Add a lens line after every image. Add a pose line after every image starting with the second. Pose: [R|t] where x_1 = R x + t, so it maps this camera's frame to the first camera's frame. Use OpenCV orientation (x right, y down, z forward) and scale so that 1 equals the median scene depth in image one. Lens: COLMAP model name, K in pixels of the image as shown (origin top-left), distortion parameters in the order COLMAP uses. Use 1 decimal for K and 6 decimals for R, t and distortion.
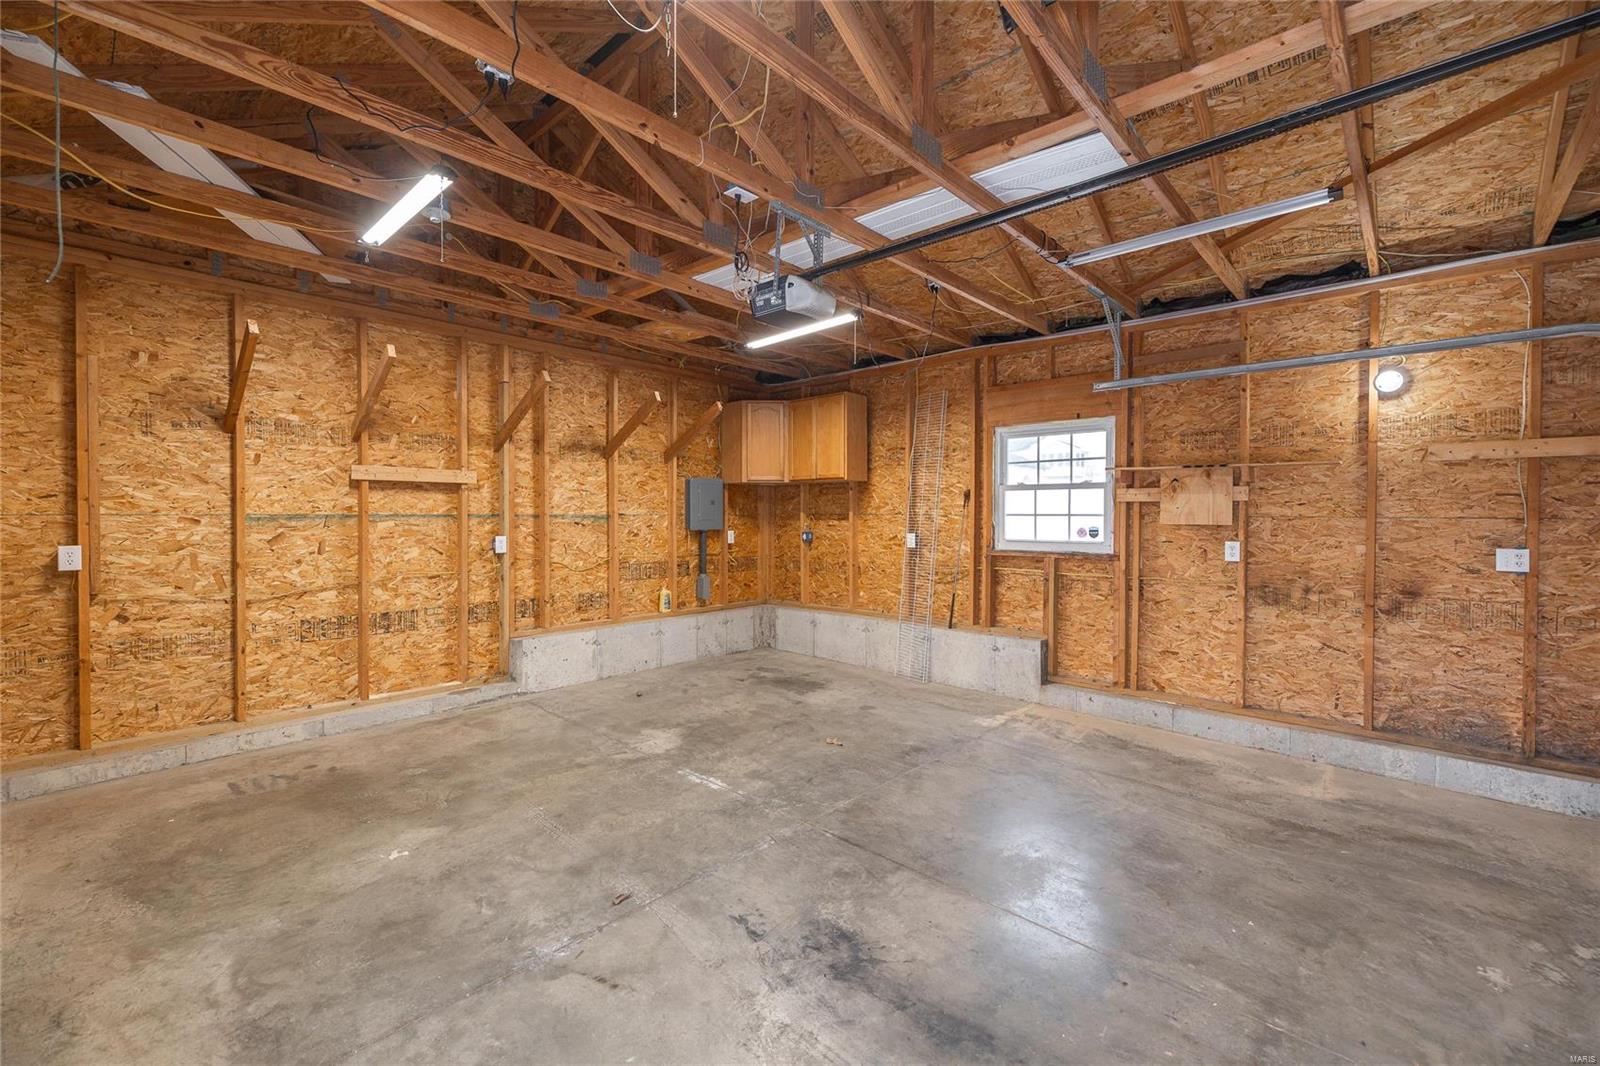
lens RADIAL K [[671.7, 0, 798.4], [0, 671.7, 526.0], [0, 0, 1]] dist [-0.000655, -0.000154]
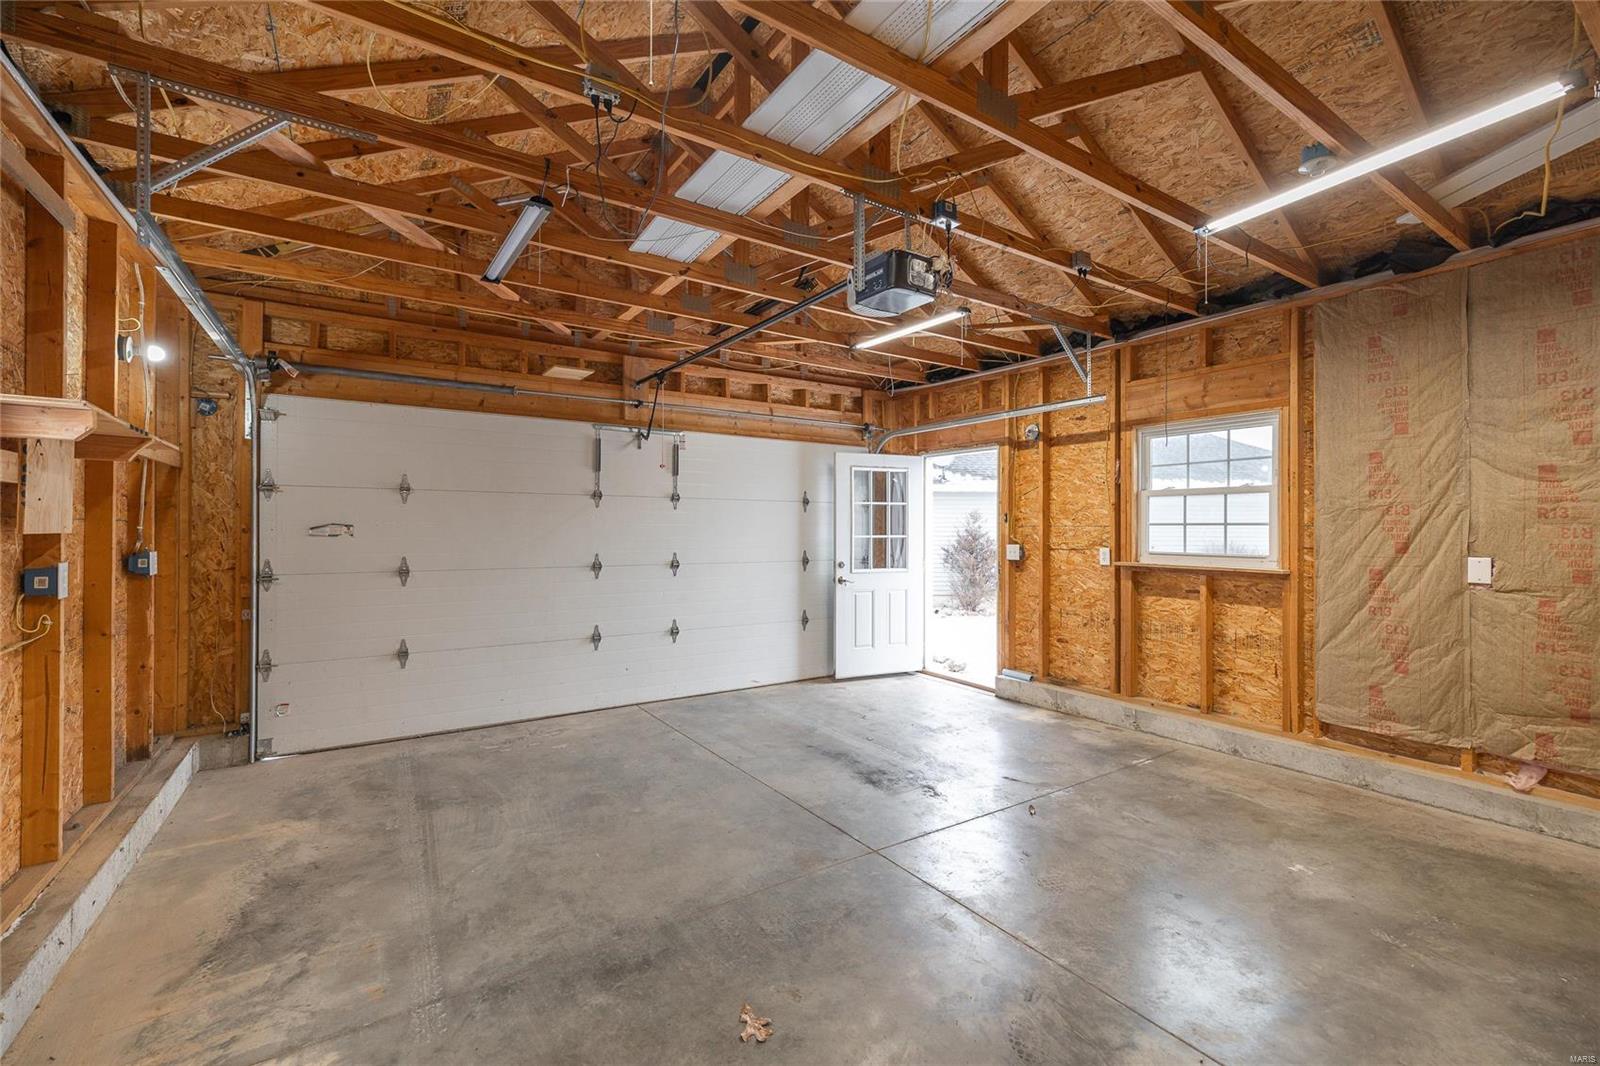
lens RADIAL K [[671.7, 0, 802.3], [0, 671.7, 525.3], [0, 0, 1]] dist [-0.000655, -0.000154]
pose [[-0.970368, -0.004412, 0.241591, -0.114483], [-0.000947, 0.999895, 0.014458, -0.022829], [-0.241630, 0.013801, -0.970270, 1.916392]]
